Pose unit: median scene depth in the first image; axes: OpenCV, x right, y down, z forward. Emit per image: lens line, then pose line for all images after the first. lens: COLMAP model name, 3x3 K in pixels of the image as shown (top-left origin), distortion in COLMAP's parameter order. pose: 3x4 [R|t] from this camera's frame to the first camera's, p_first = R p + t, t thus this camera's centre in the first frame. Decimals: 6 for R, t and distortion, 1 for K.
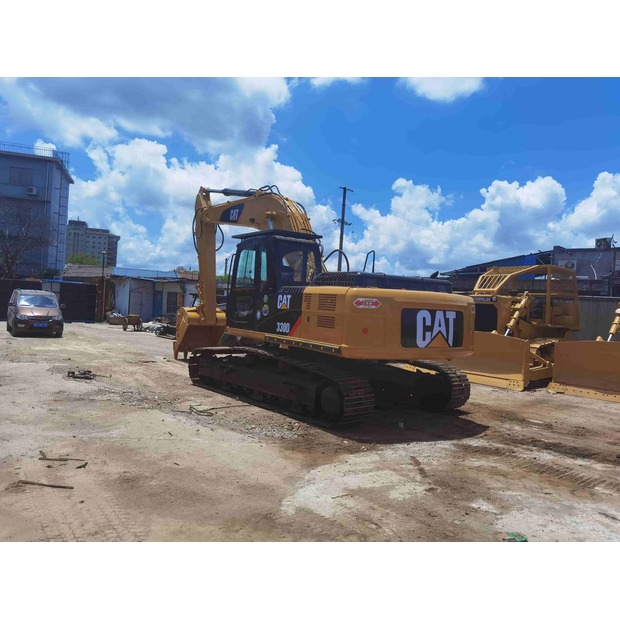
lens RADIAL K [[504.4, 0, 310.0], [0, 504.4, 310.0], [0, 0, 1]] dist [0.014579, 0.010062]
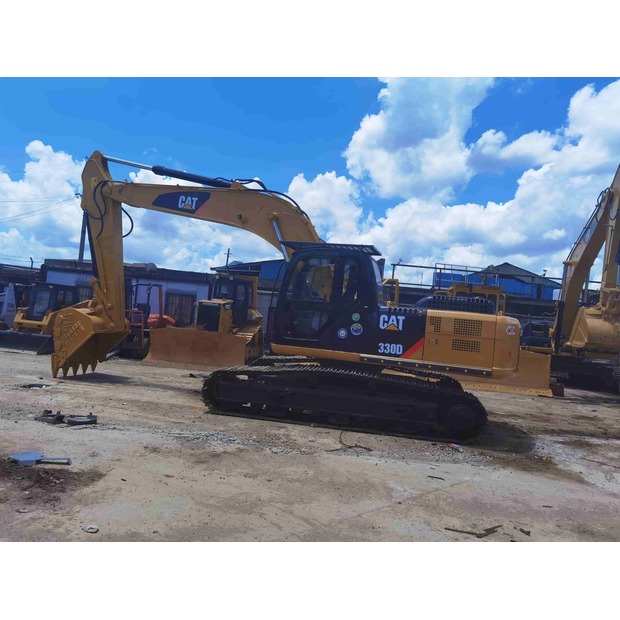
lens RADIAL K [[504.4, 0, 310.0], [0, 504.4, 310.0], [0, 0, 1]] dist [0.014579, 0.010062]
pose [[0.773460, 0.018788, 0.633566, -0.758435], [-0.038377, 0.999115, 0.017224, -0.048915], [-0.632682, -0.037636, 0.773497, 0.319595]]
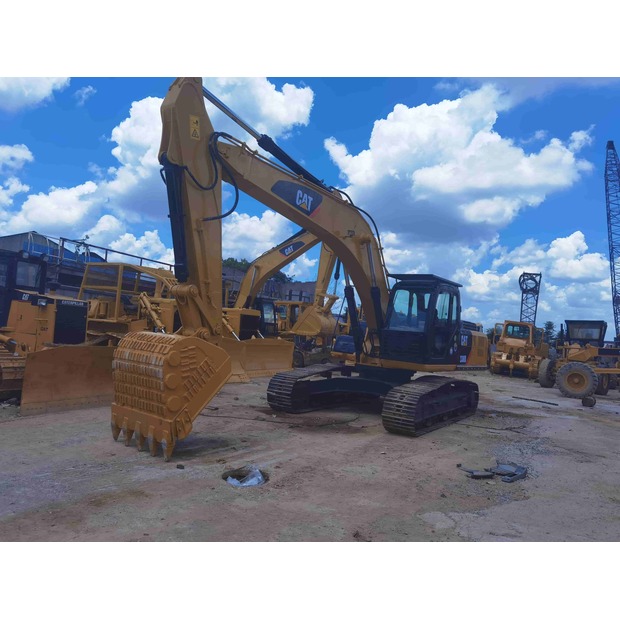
lens RADIAL K [[508.8, 0, 310.0], [0, 508.8, 310.0], [0, 0, 1]] dist [0.015242, 0.004841]
pose [[-0.303313, -0.042617, 0.951938, -1.186524], [-0.093415, 0.995517, 0.014804, -0.076897], [-0.948301, -0.084435, -0.305934, 1.739600]]
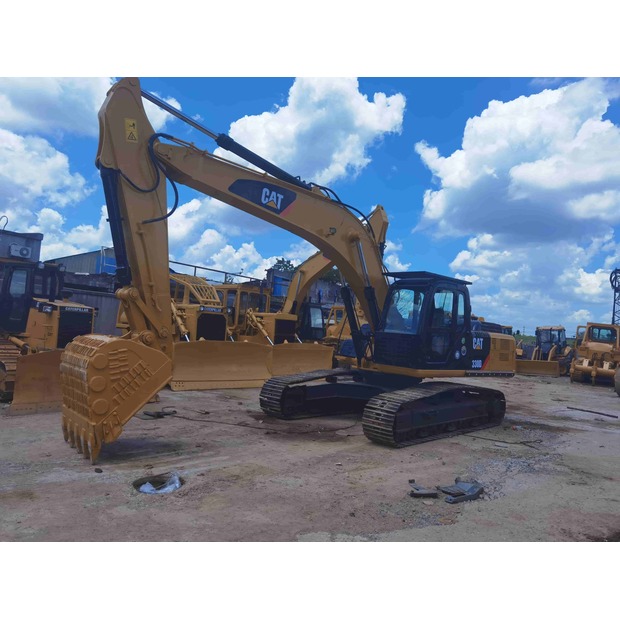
lens RADIAL K [[504.4, 0, 310.0], [0, 504.4, 310.0], [0, 0, 1]] dist [0.014579, 0.010062]
pose [[-0.119983, -0.027056, 0.992407, -1.188194], [-0.074021, 0.997090, 0.018234, -0.087165], [-0.990013, -0.071271, -0.121637, 1.491873]]
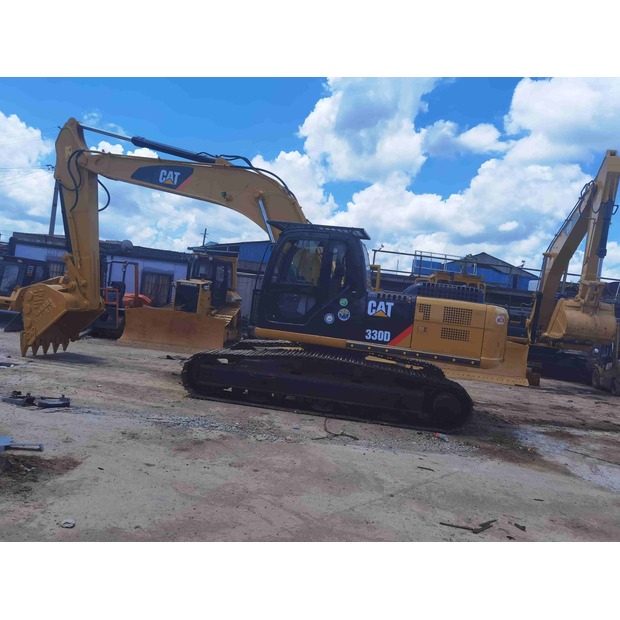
lens RADIAL K [[504.4, 0, 310.0], [0, 504.4, 310.0], [0, 0, 1]] dist [0.014579, 0.010062]
pose [[0.740551, 0.019932, 0.671705, -0.754971], [-0.068682, 0.996571, 0.046150, -0.046538], [-0.668482, -0.080310, 0.739380, 0.356474]]
